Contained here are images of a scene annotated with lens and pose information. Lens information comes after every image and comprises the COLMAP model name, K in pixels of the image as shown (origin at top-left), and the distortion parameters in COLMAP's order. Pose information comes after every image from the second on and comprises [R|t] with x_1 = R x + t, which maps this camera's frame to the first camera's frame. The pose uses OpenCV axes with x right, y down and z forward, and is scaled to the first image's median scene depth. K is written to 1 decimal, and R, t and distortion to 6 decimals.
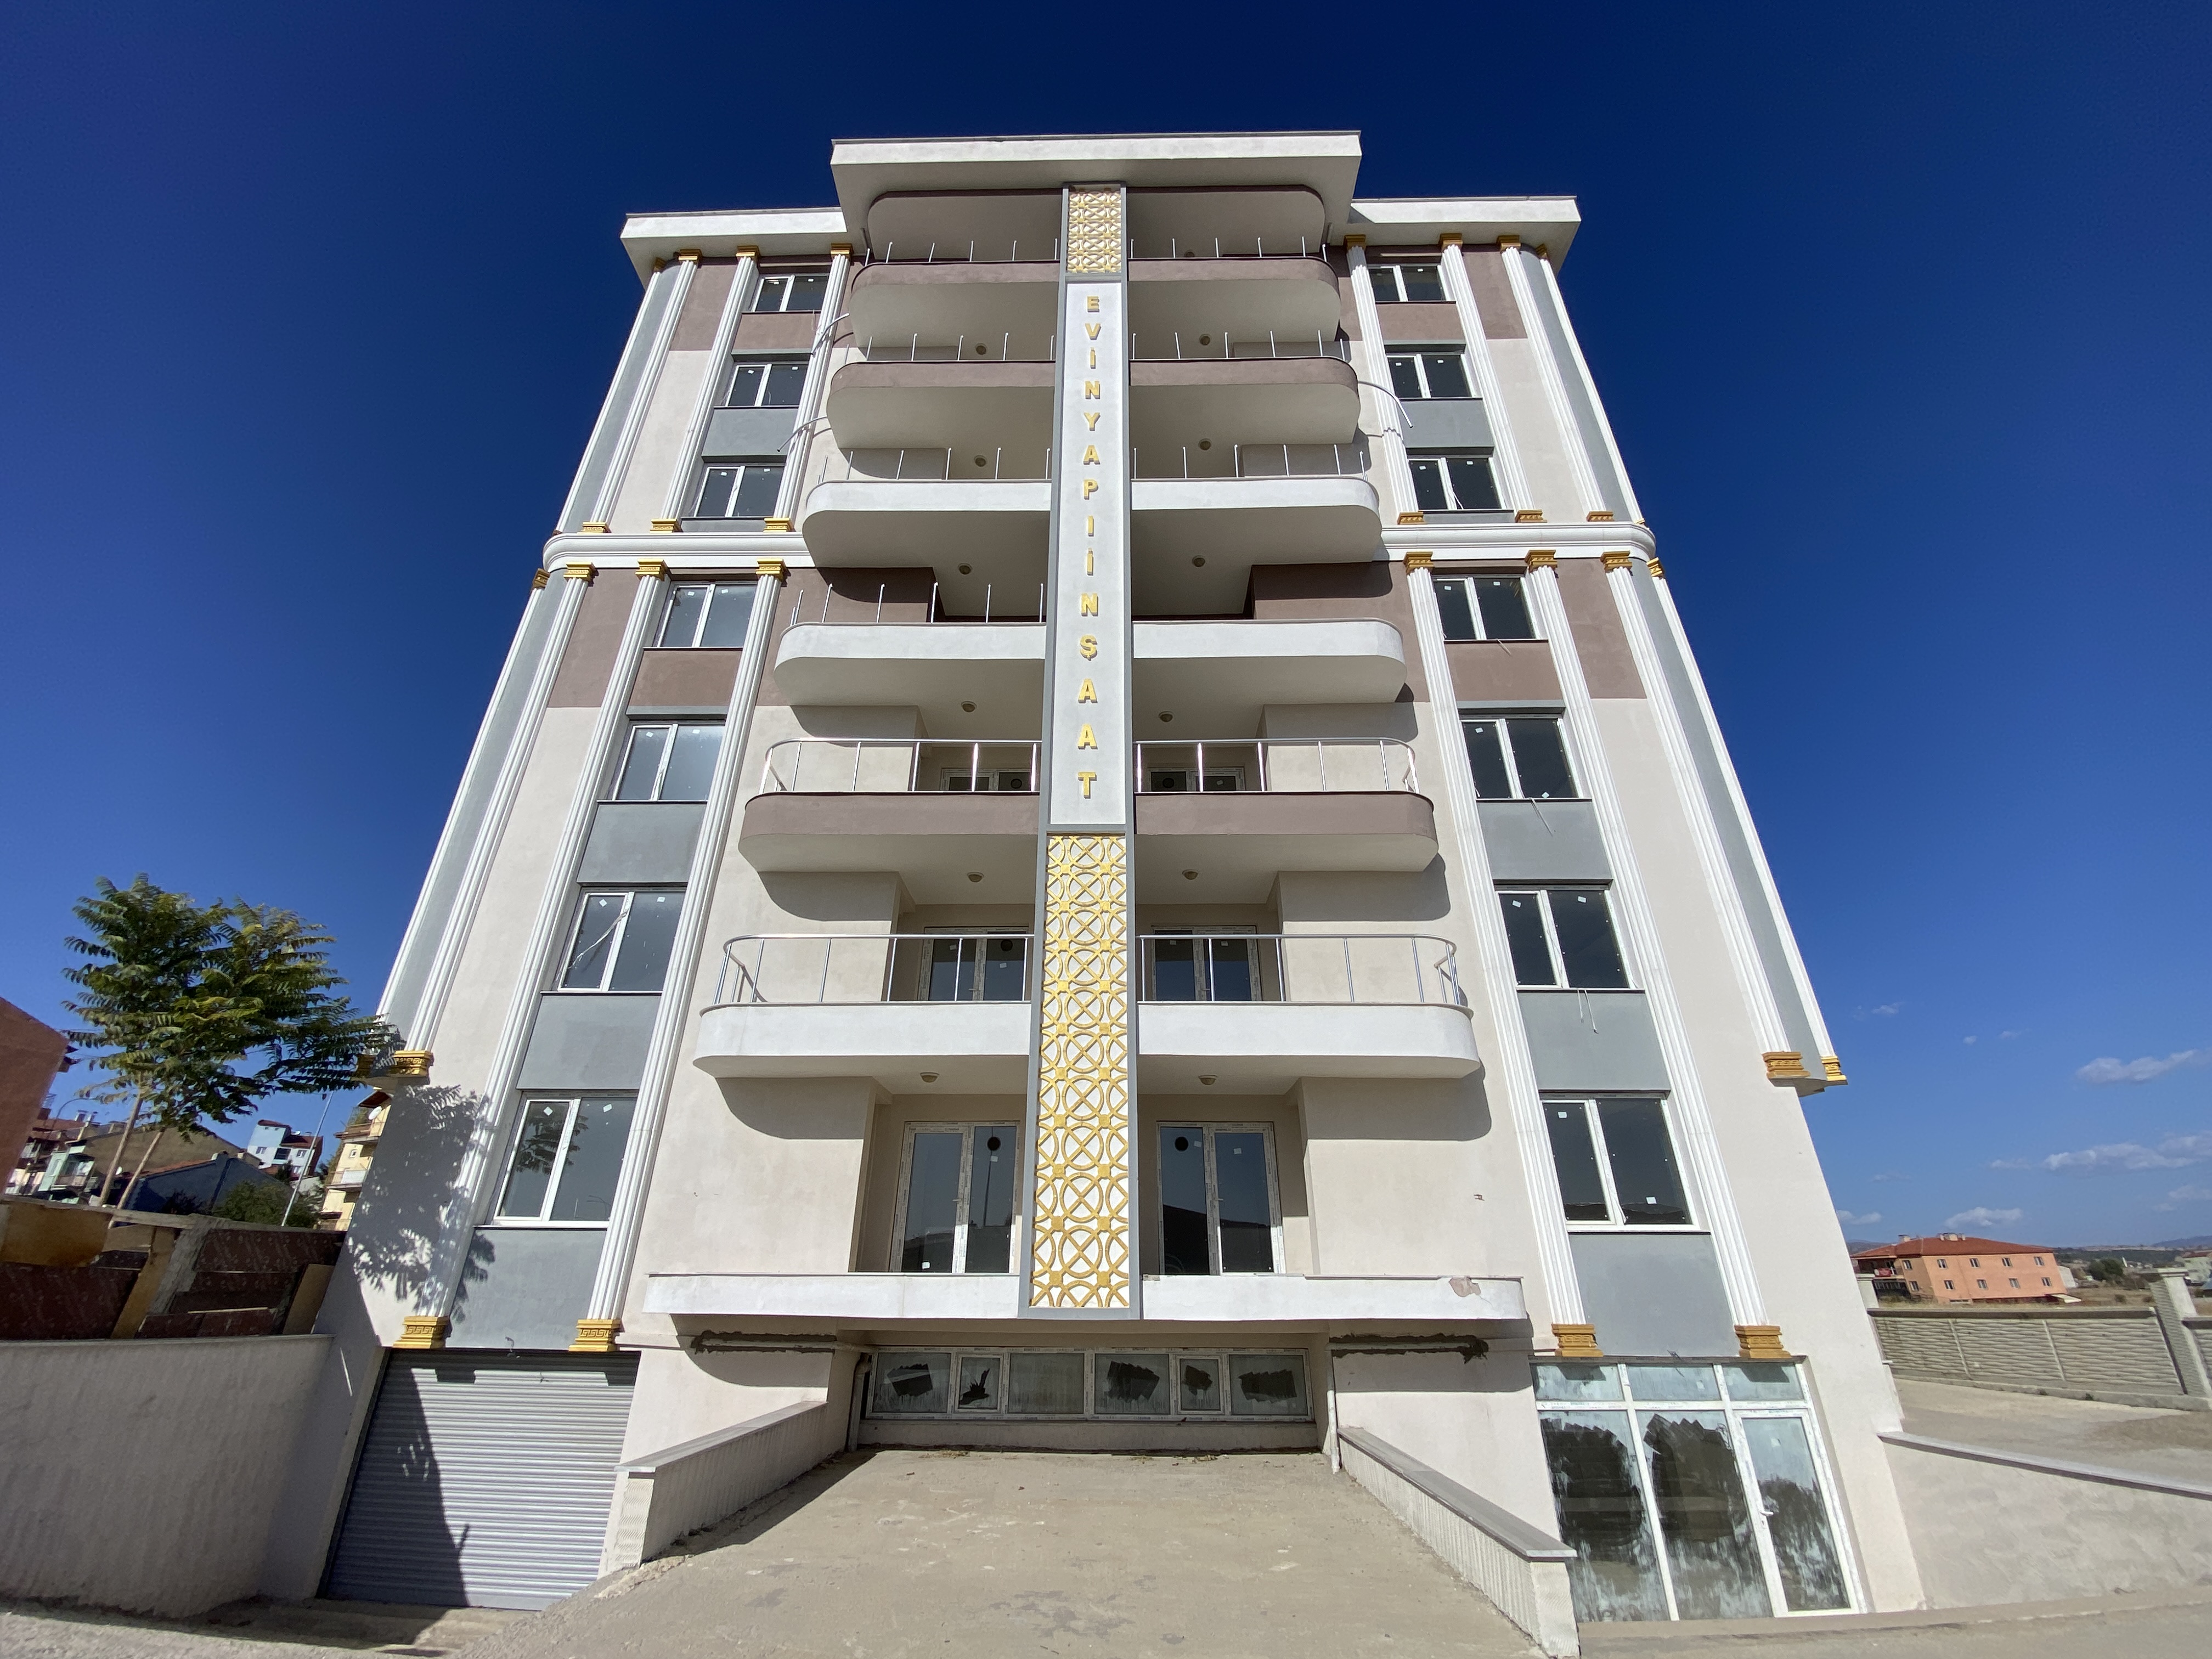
lens RADIAL K [[893.7, 0, 1106.0], [0, 893.7, 829.5], [0, 0, 1]] dist [0.014627, -0.017606]
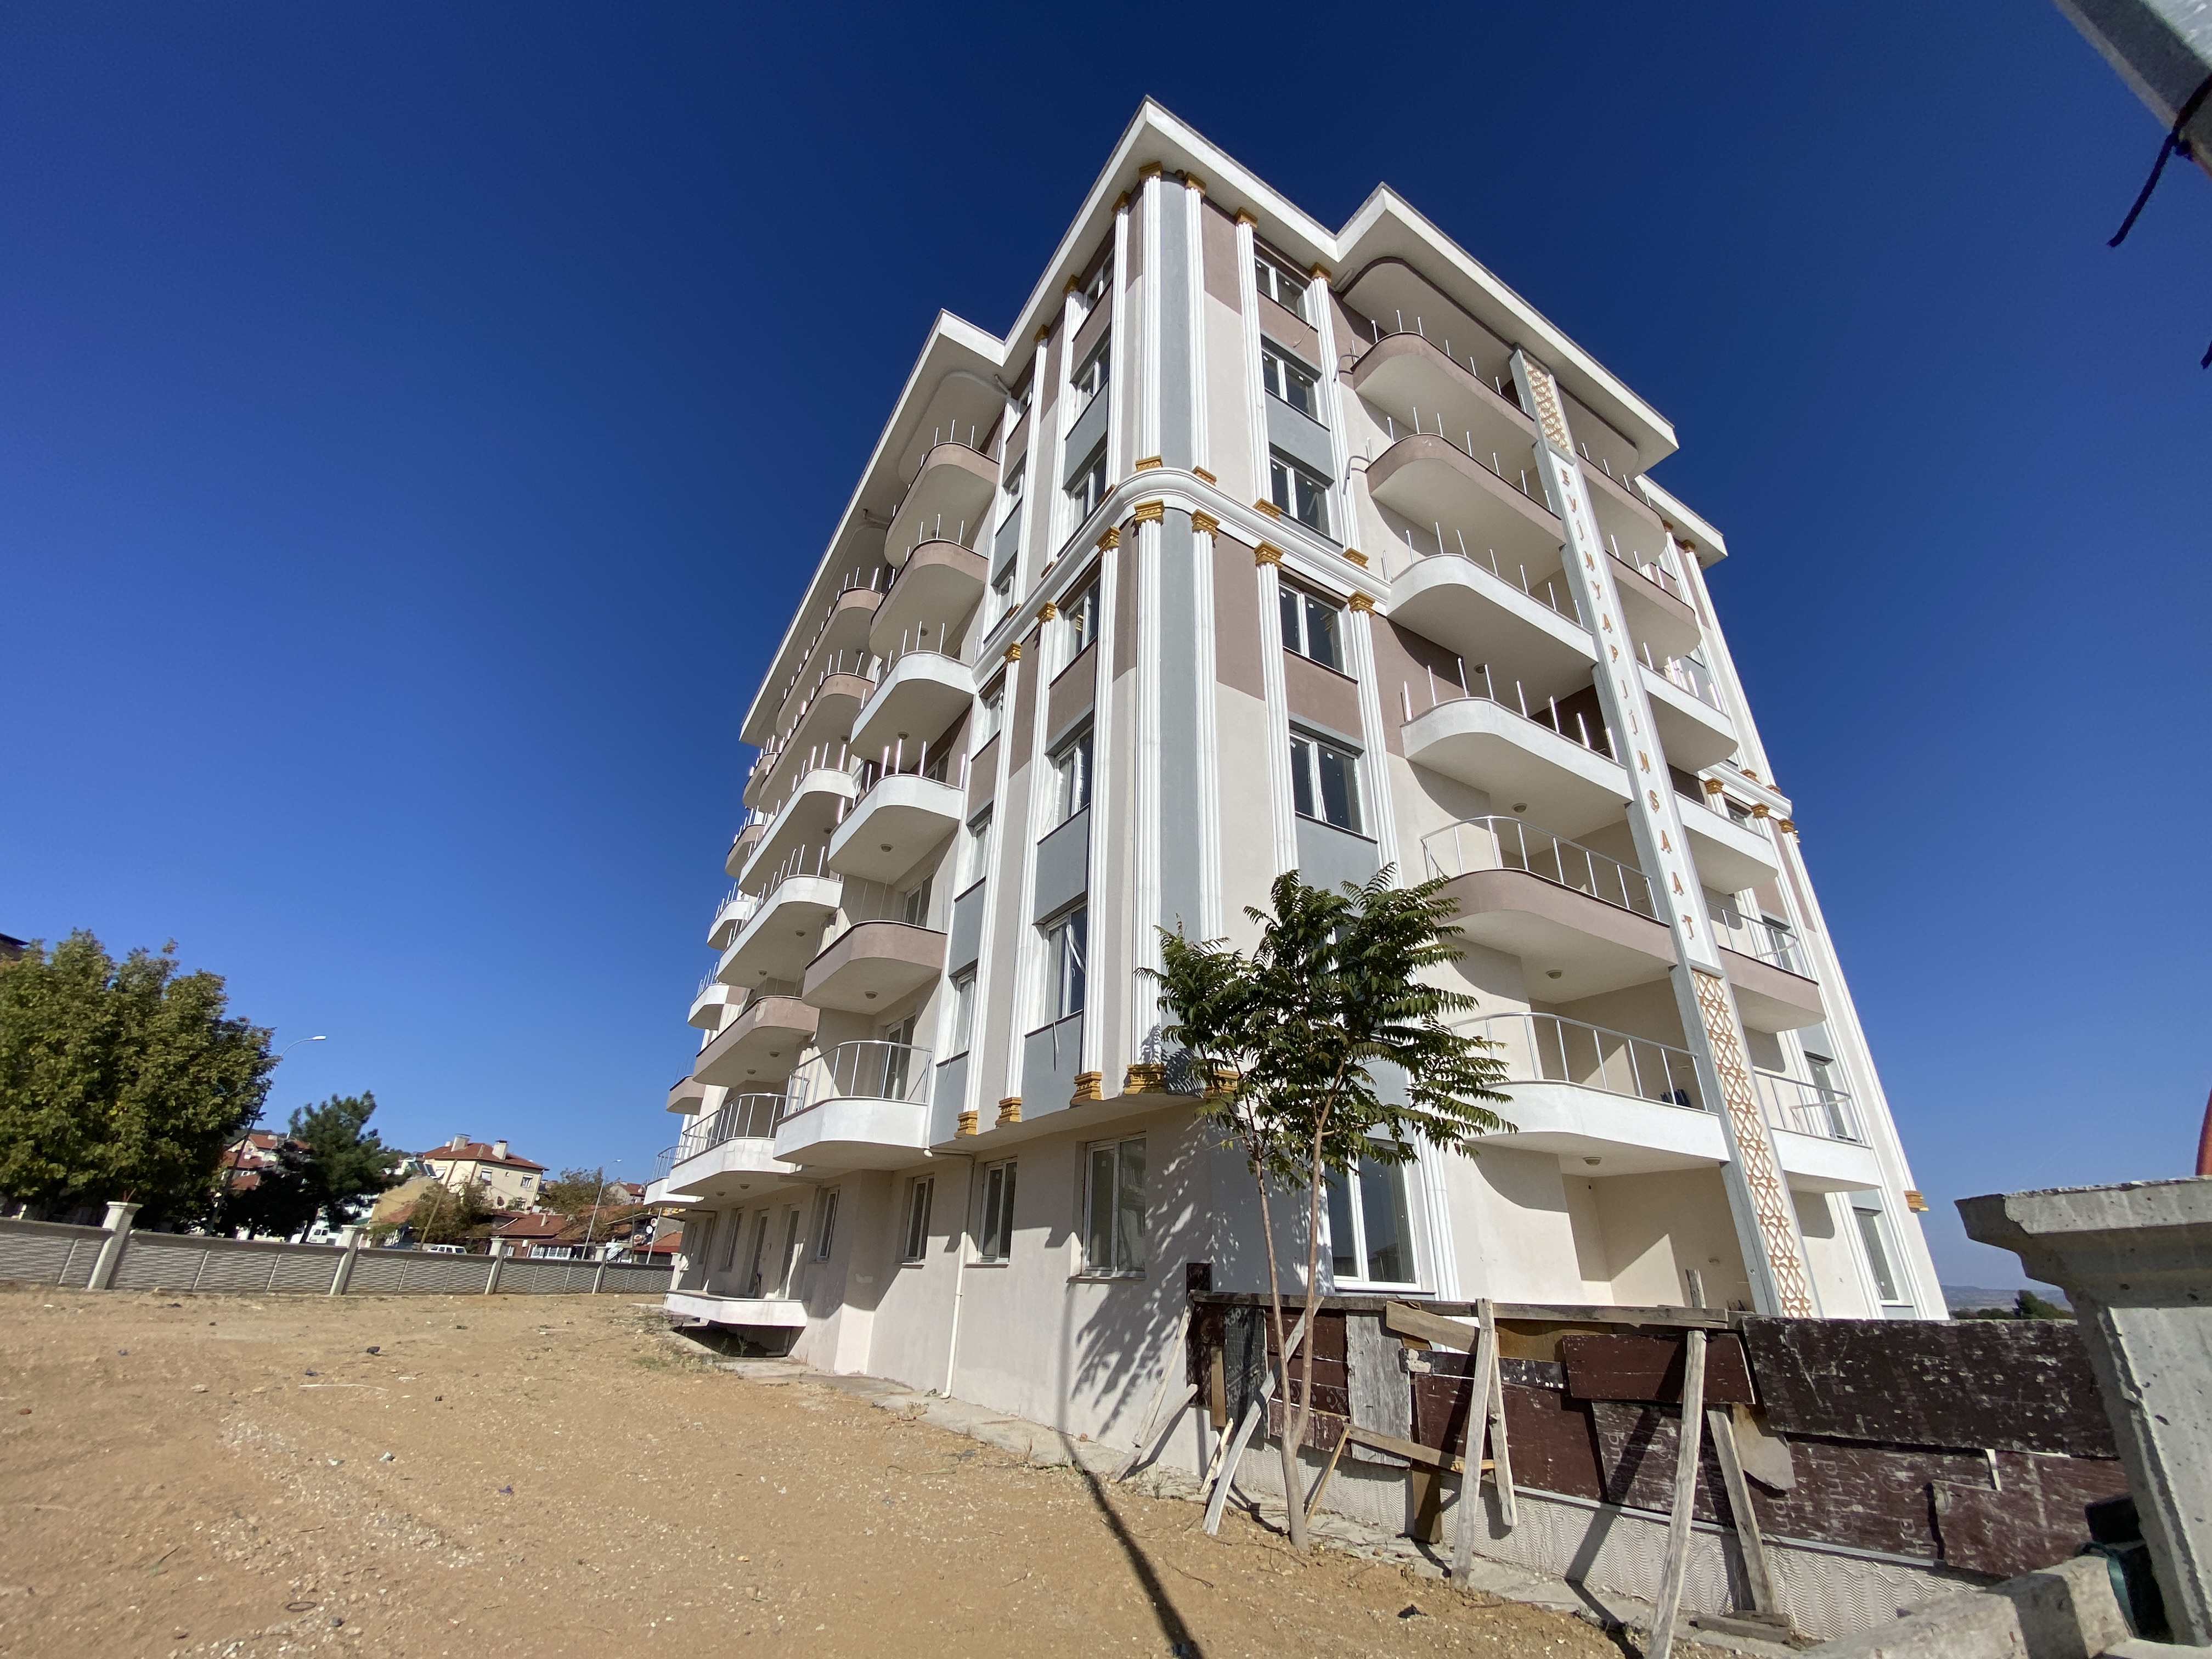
lens RADIAL K [[895.4, 0, 1098.0], [0, 895.4, 829.2], [0, 0, 1]] dist [0.020632, -0.019365]
pose [[0.843348, 0.266220, 0.466789, -1.149815], [-0.269864, 0.960995, -0.060514, 0.096706], [-0.464692, -0.074935, 0.882296, 0.279569]]
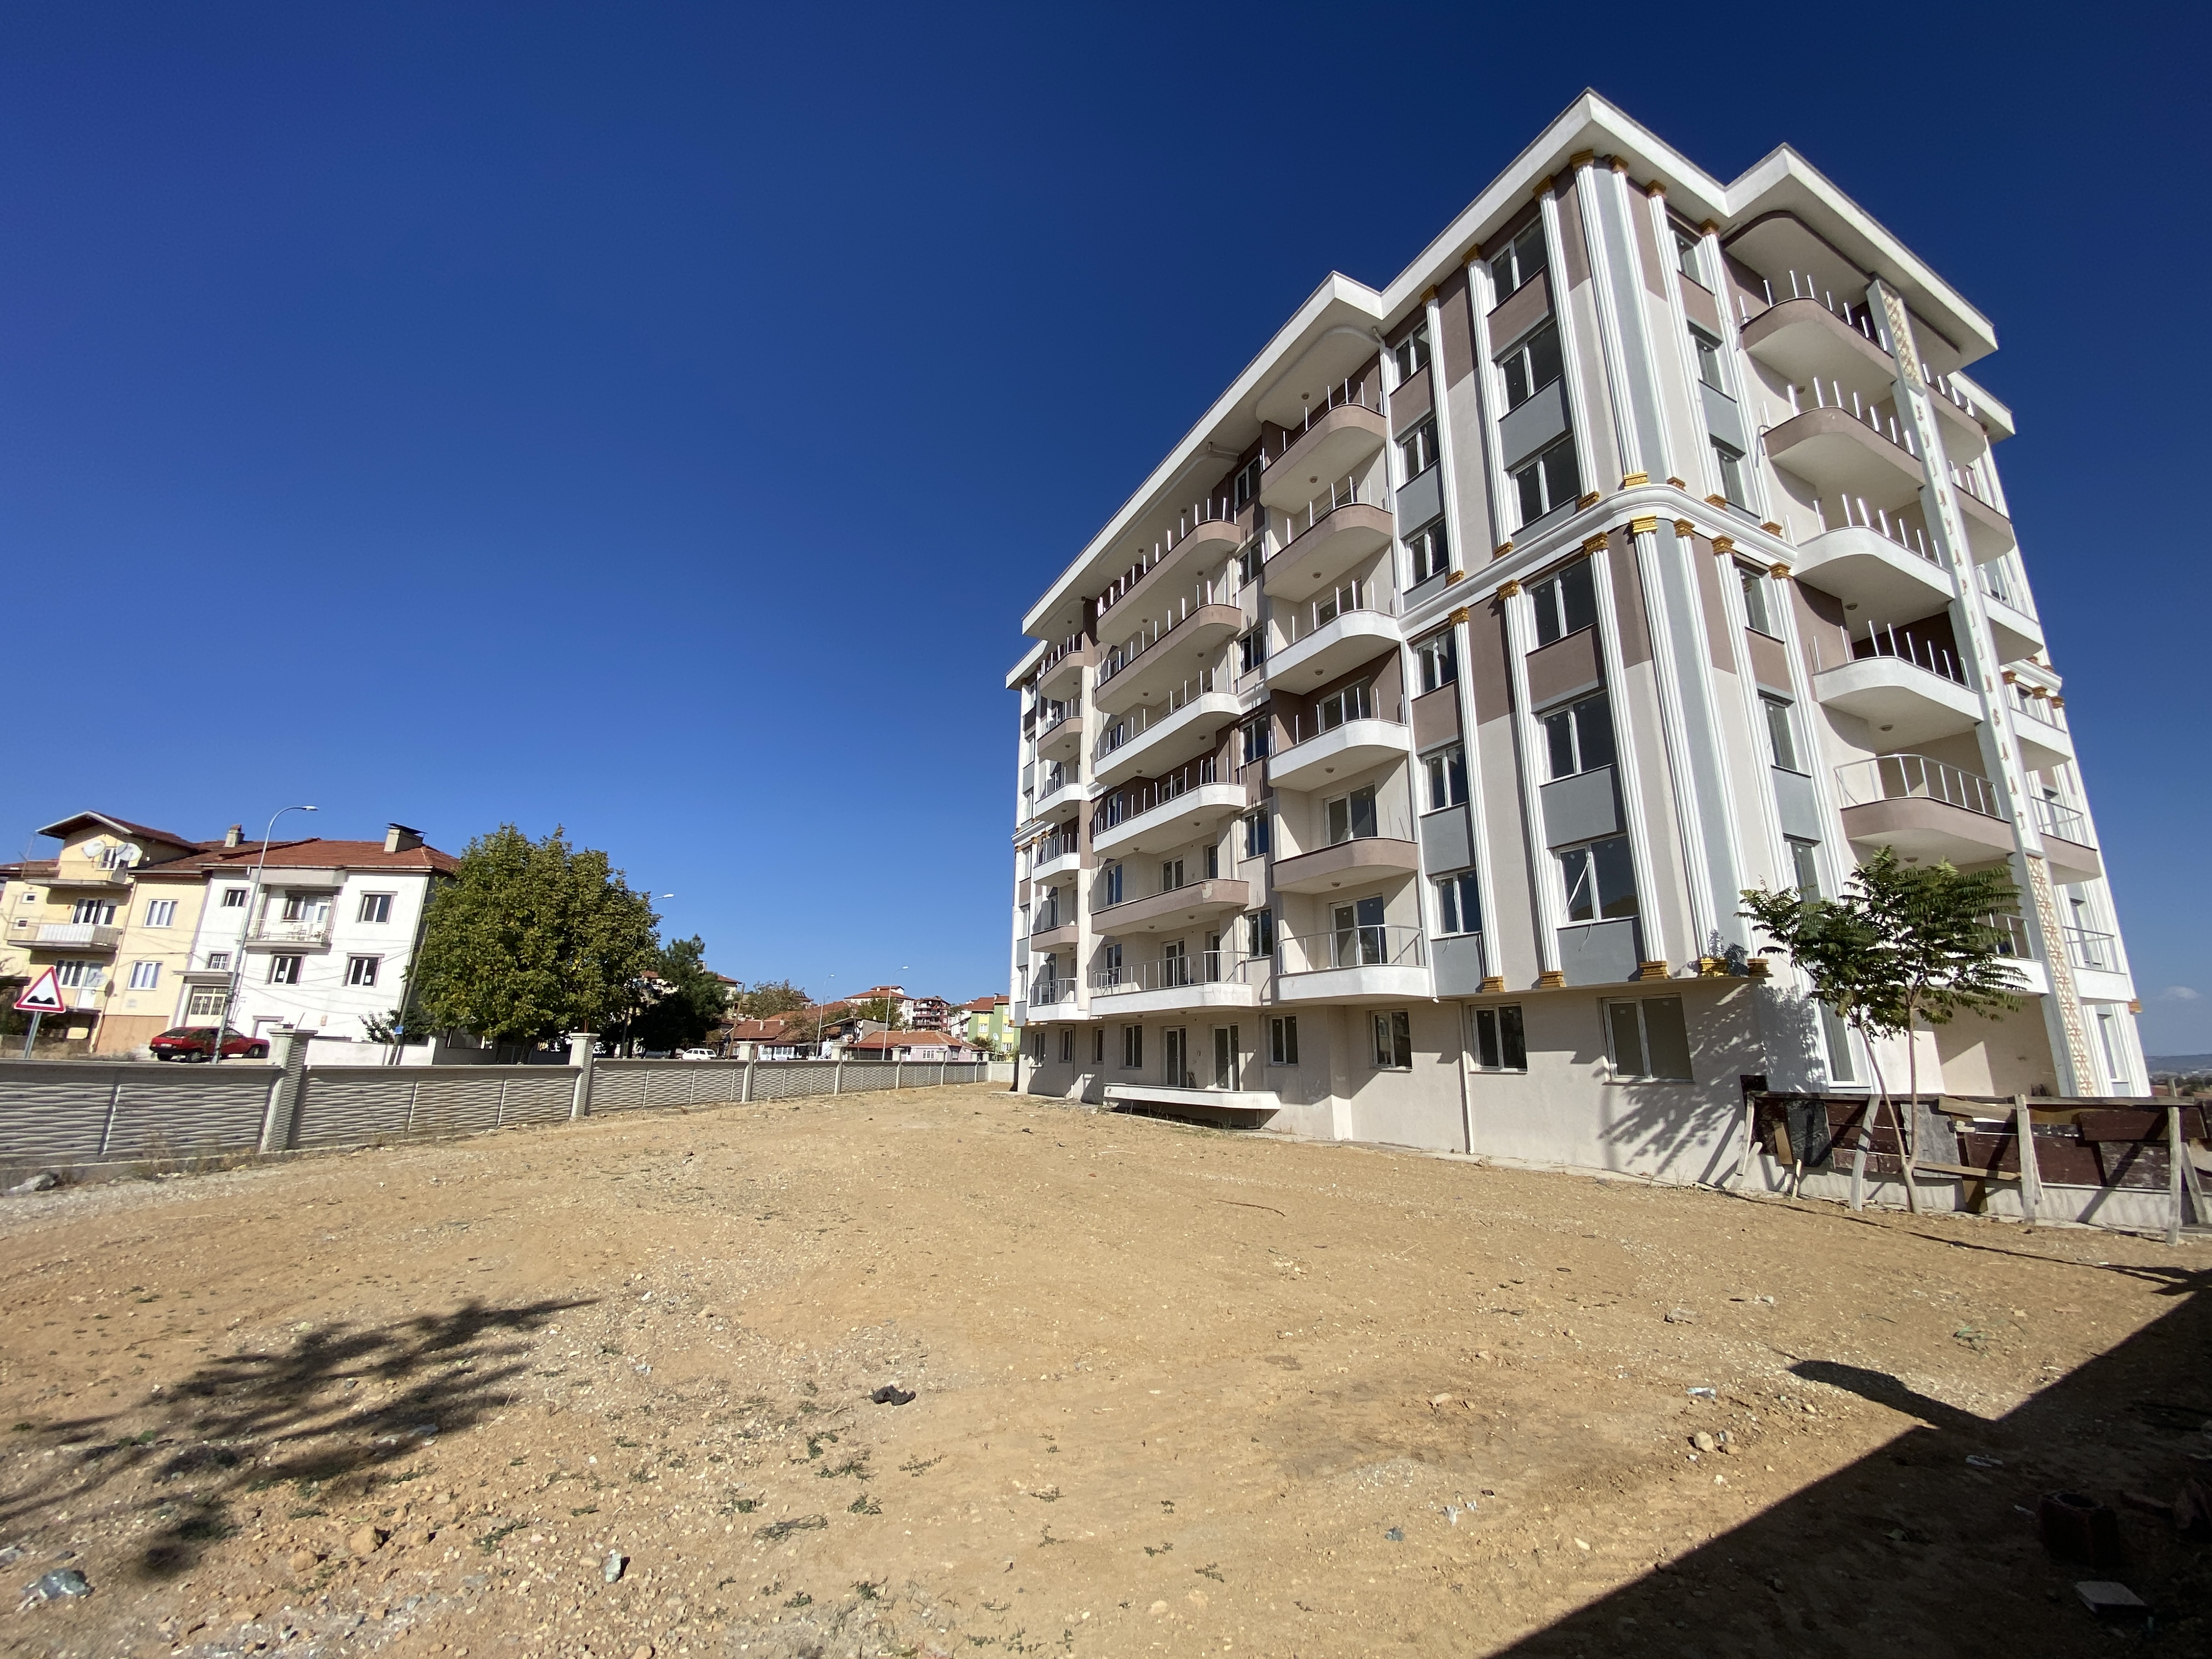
lens RADIAL K [[893.7, 0, 1106.0], [0, 893.7, 829.5], [0, 0, 1]] dist [0.014627, -0.017606]
pose [[0.882476, 0.127149, 0.452847, -1.917136], [-0.221057, 0.961931, 0.160693, 0.060653], [-0.415175, -0.241913, 0.876988, 0.261058]]
